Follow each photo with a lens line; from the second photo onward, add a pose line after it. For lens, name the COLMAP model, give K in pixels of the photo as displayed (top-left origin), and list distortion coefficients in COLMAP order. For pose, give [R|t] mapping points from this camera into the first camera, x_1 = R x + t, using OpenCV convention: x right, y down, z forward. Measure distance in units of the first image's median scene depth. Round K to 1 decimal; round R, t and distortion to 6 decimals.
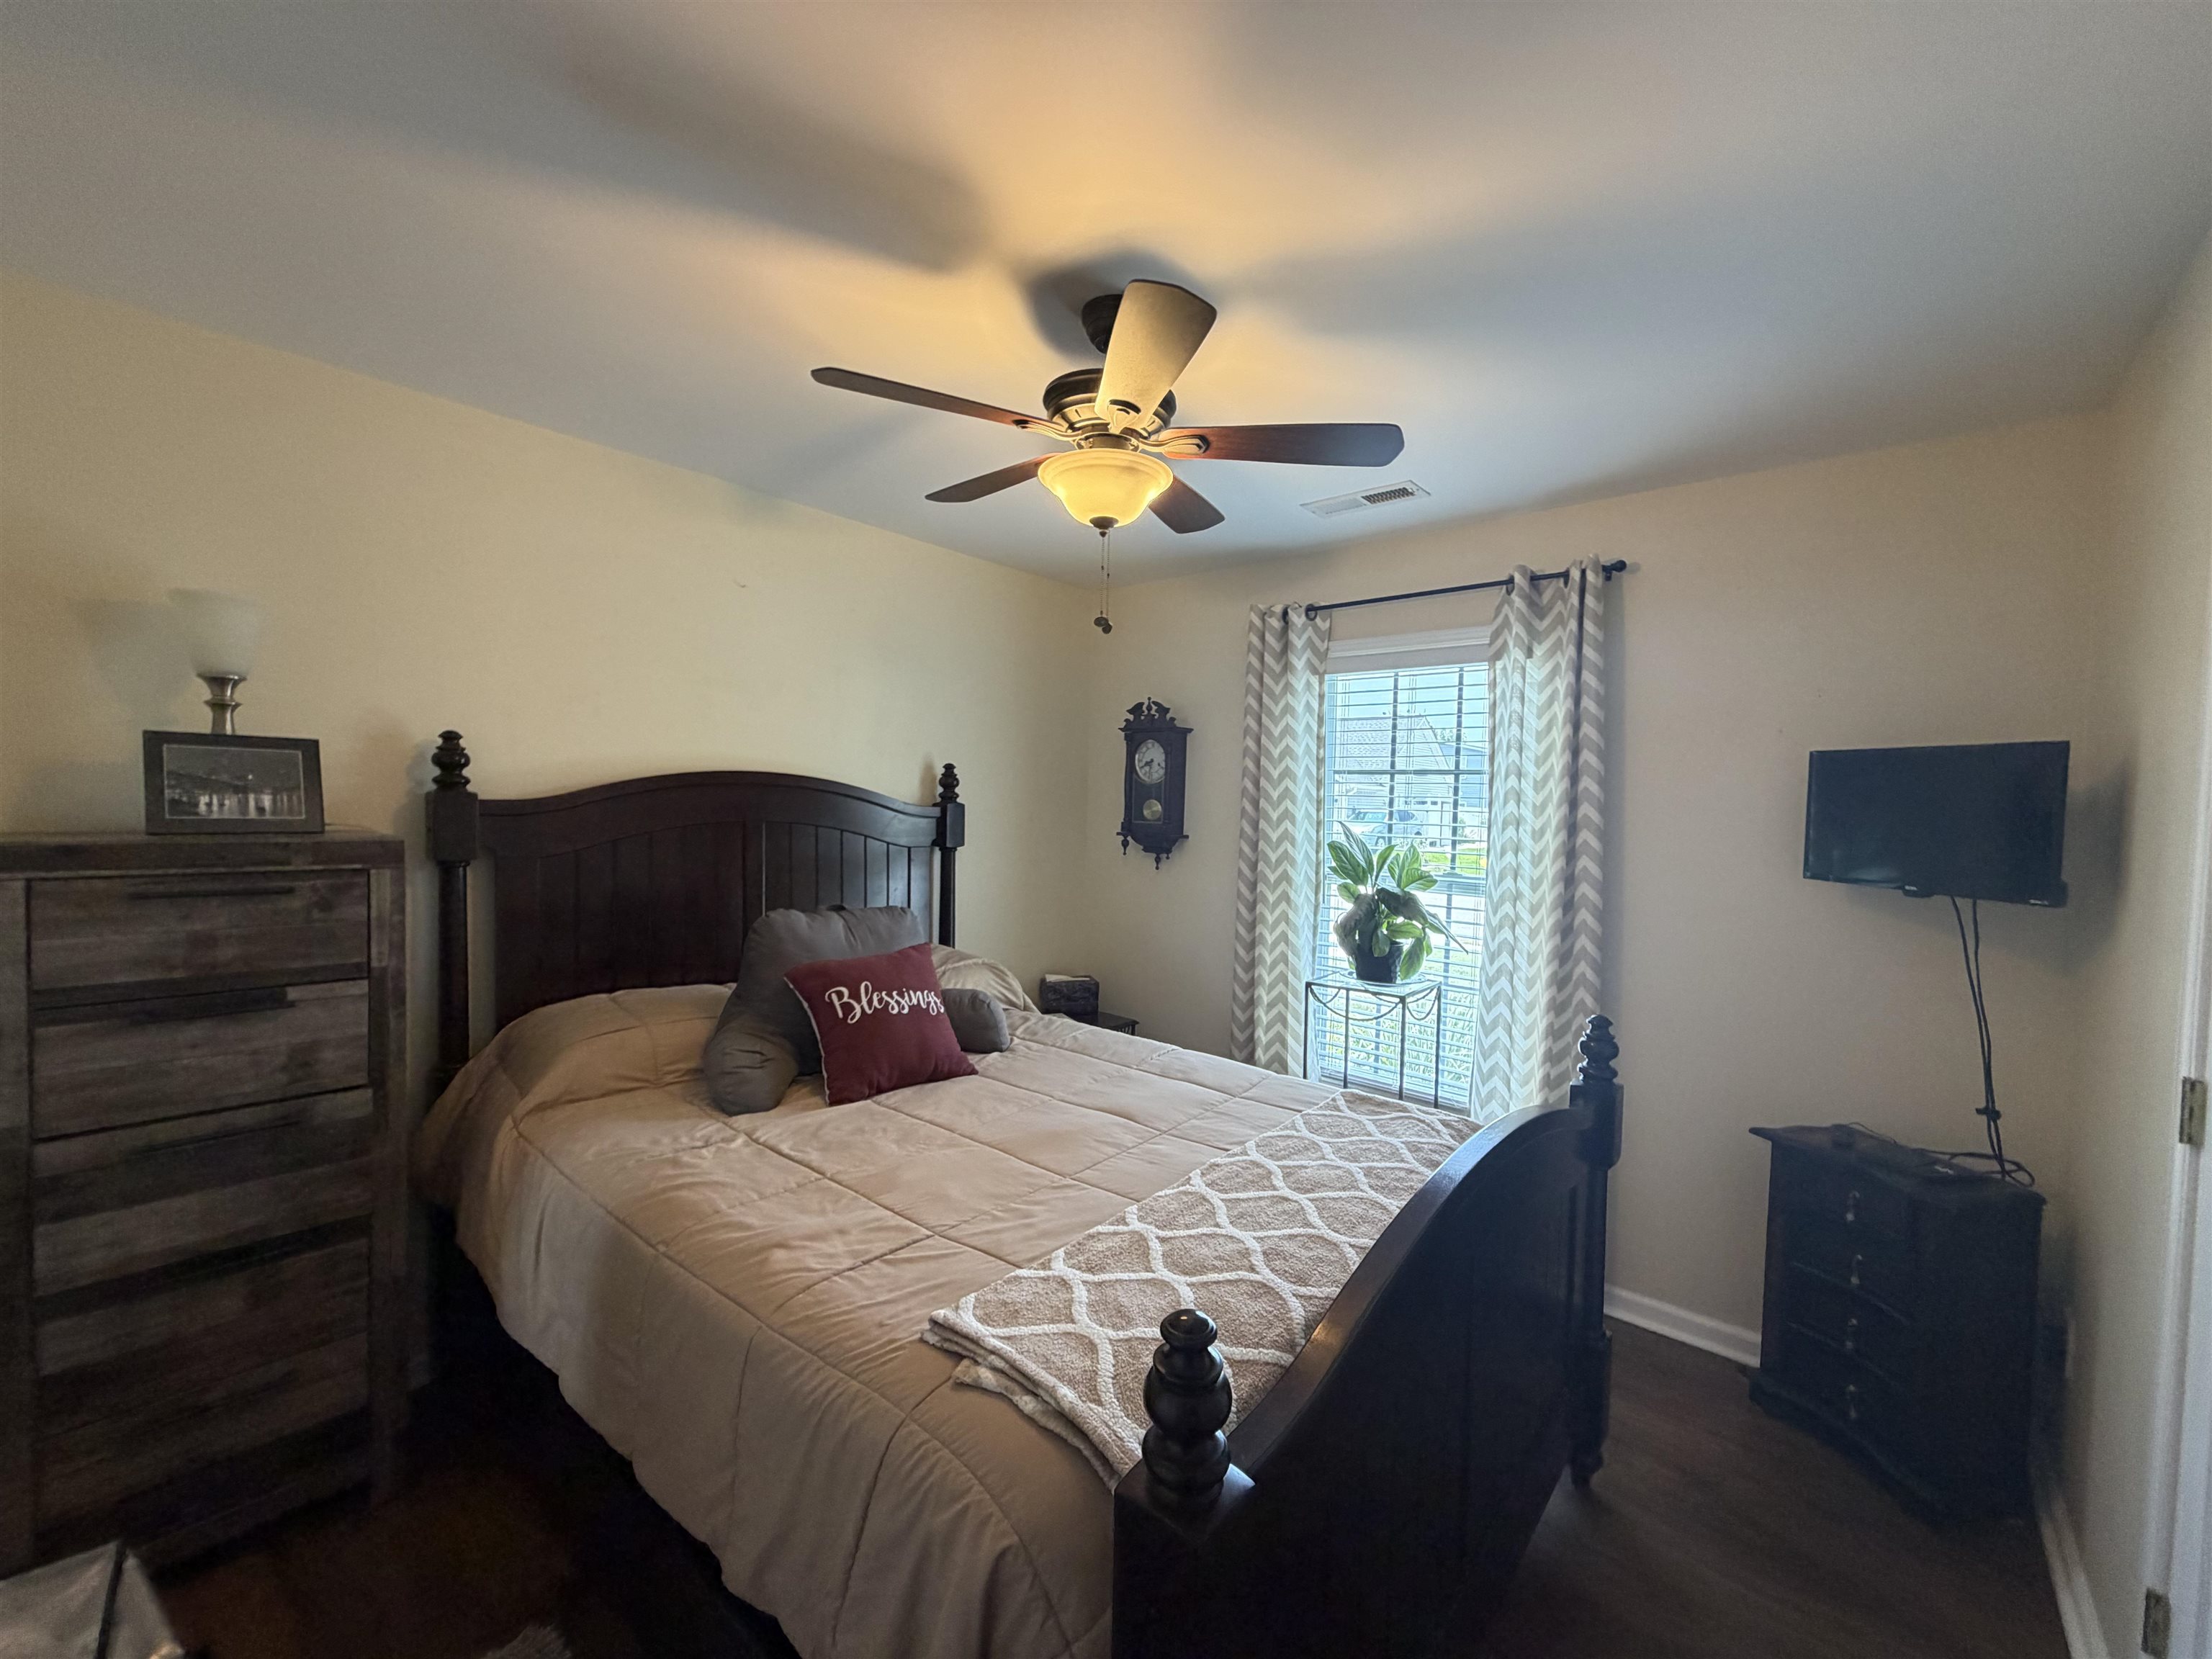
lens RADIAL K [[877.8, 0, 1101.9], [0, 877.8, 833.1], [0, 0, 1]] dist [0.001566, -0.000702]
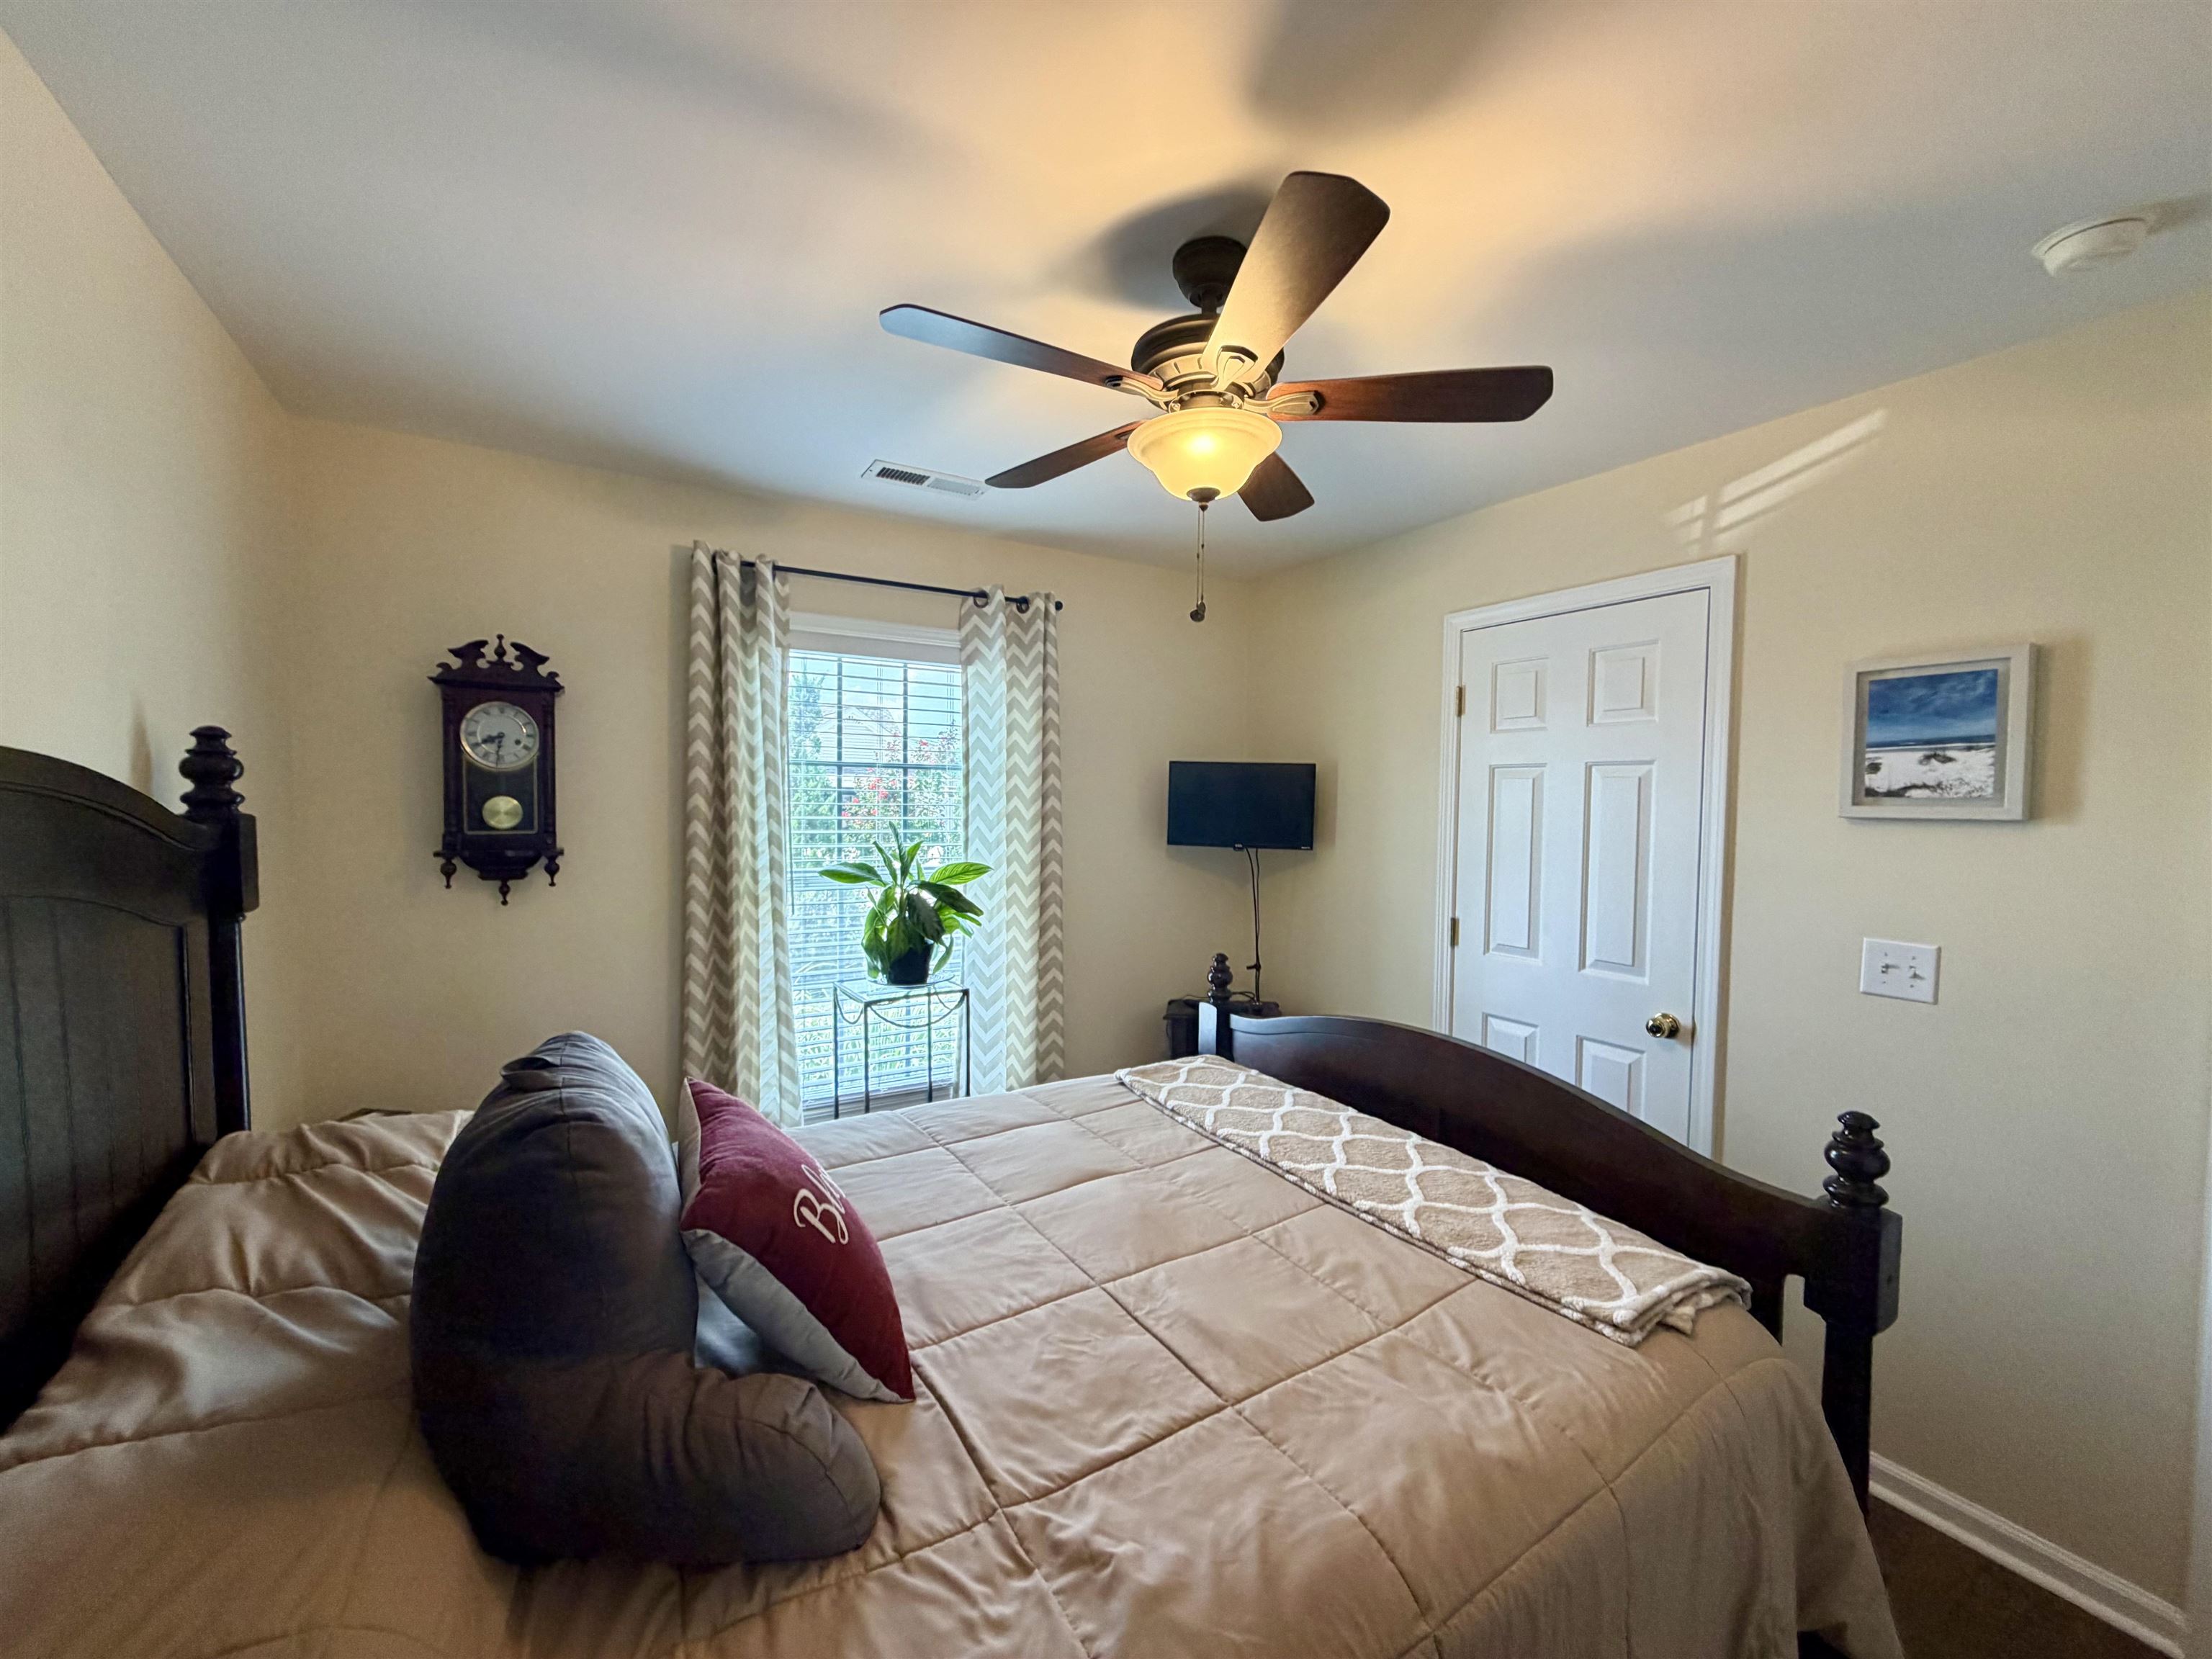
lens RADIAL K [[877.8, 0, 1101.9], [0, 877.8, 833.1], [0, 0, 1]] dist [0.001566, -0.000702]
pose [[0.311066, -0.058232, 0.948603, -0.548957], [0.032364, 0.998191, 0.050664, -0.039854], [-0.949837, 0.014941, 0.312388, 0.516176]]
